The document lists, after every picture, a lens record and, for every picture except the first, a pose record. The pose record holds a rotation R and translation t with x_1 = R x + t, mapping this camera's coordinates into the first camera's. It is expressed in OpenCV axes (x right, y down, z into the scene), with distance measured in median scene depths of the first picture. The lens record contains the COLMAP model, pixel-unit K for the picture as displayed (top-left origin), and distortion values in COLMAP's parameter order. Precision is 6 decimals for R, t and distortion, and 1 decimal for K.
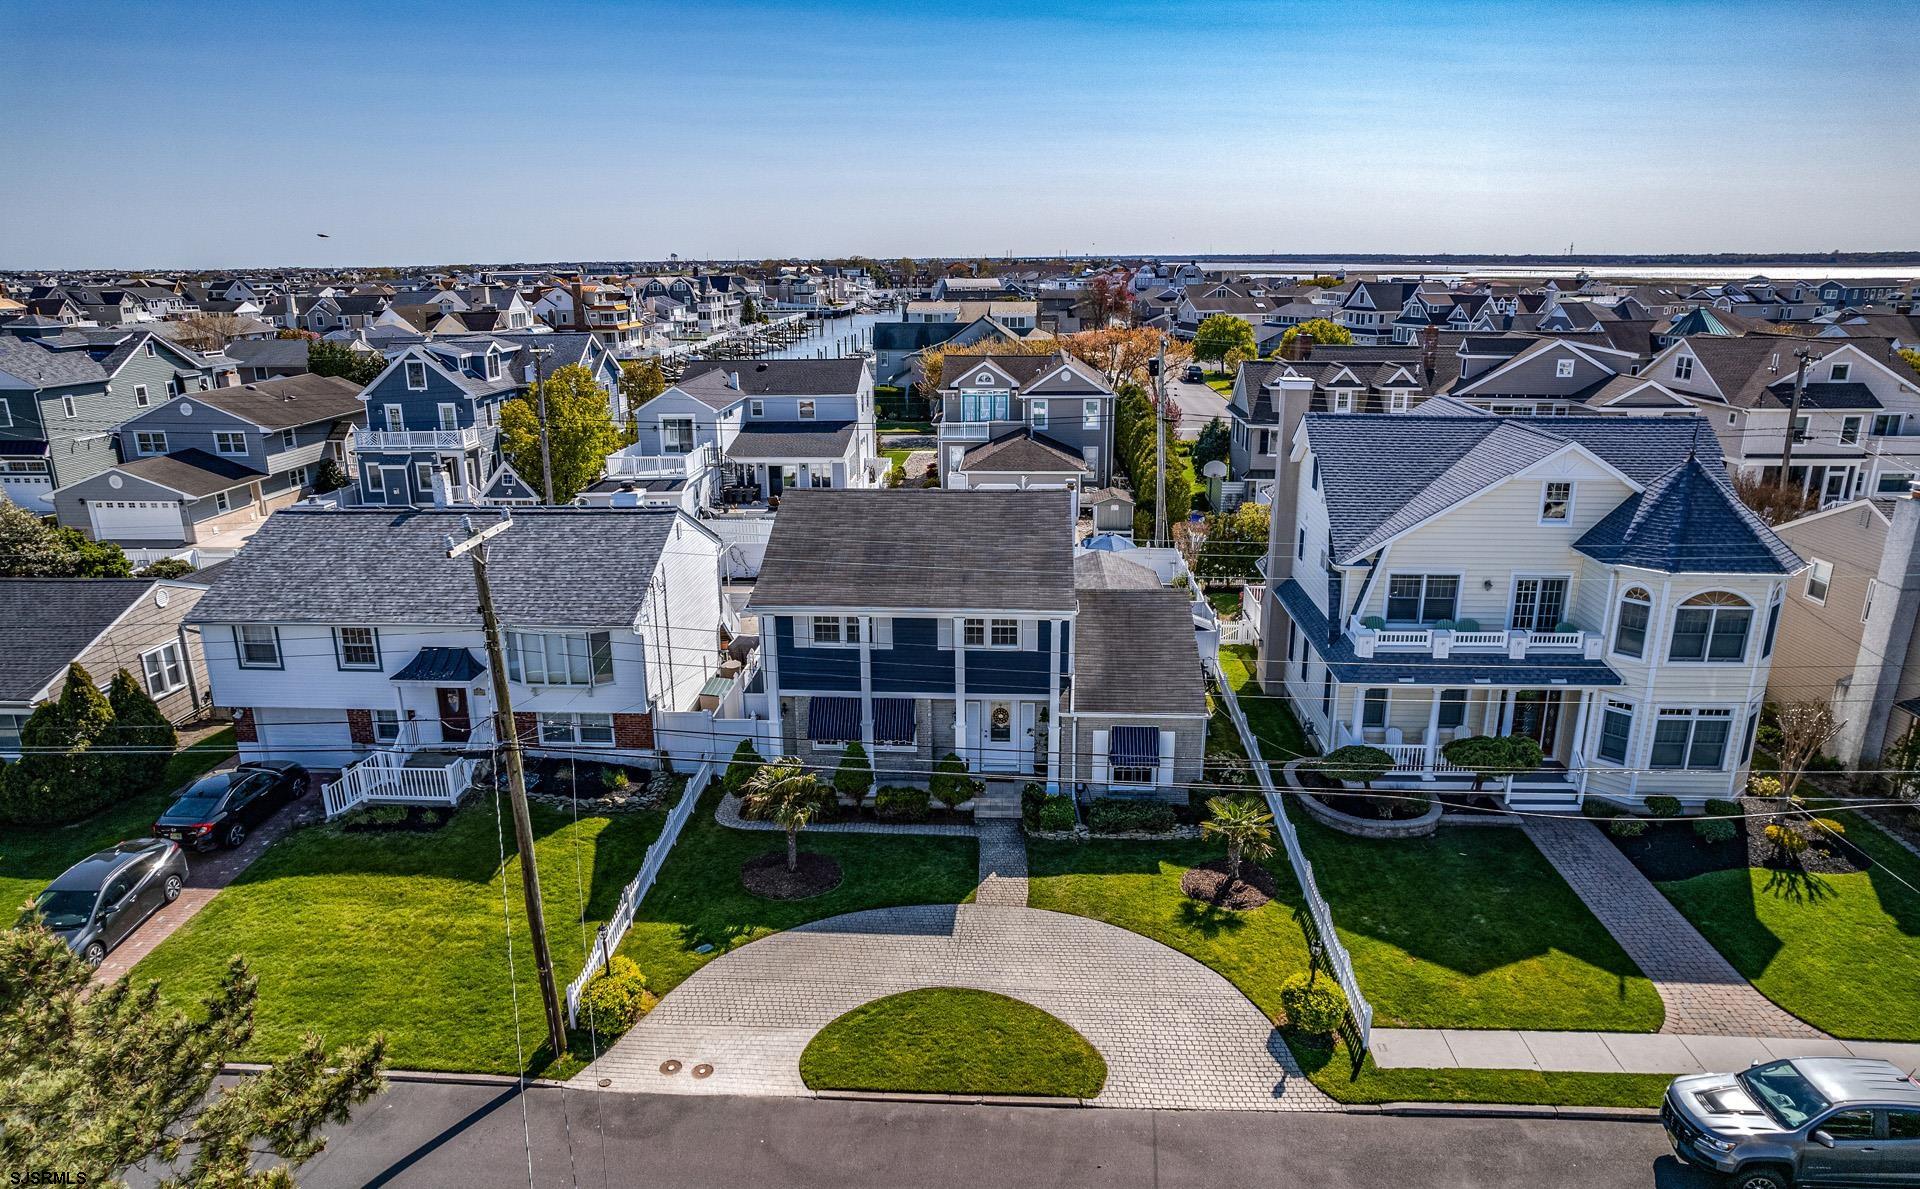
lens RADIAL K [[1226.2, 0, 960.0], [0, 1226.2, 594.5], [0, 0, 1]] dist [-0.004279, 0.001266]
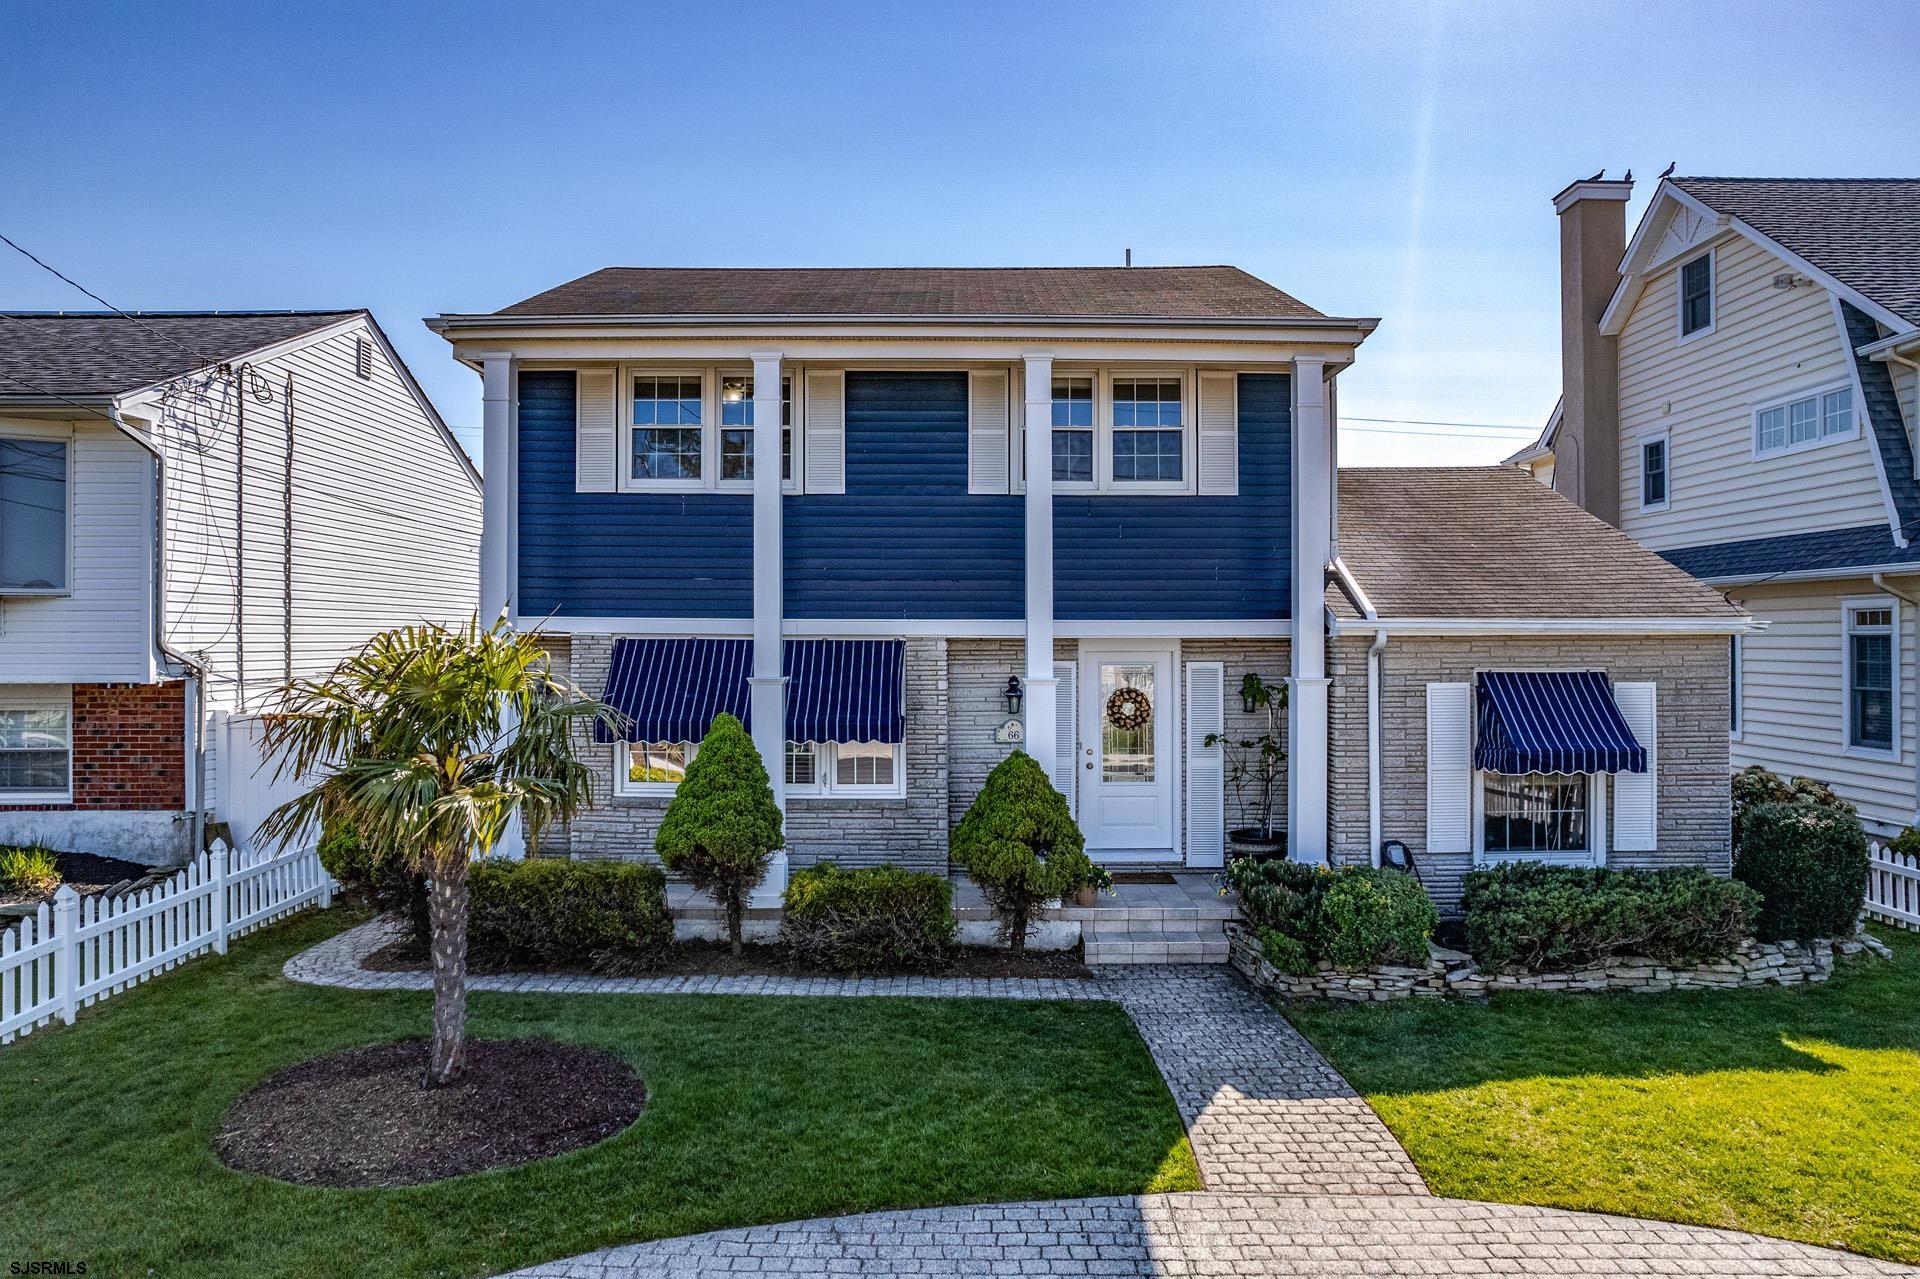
lens RADIAL K [[1218.0, 0, 960.0], [0, 1218.0, 639.5], [0, 0, 1]] dist [-0.038684, 0.001455]
pose [[0.998252, 0.004932, 0.058890, -0.041864], [0.011829, 0.959664, -0.280902, 0.189796], [-0.057900, 0.281107, 0.957928, 0.666058]]
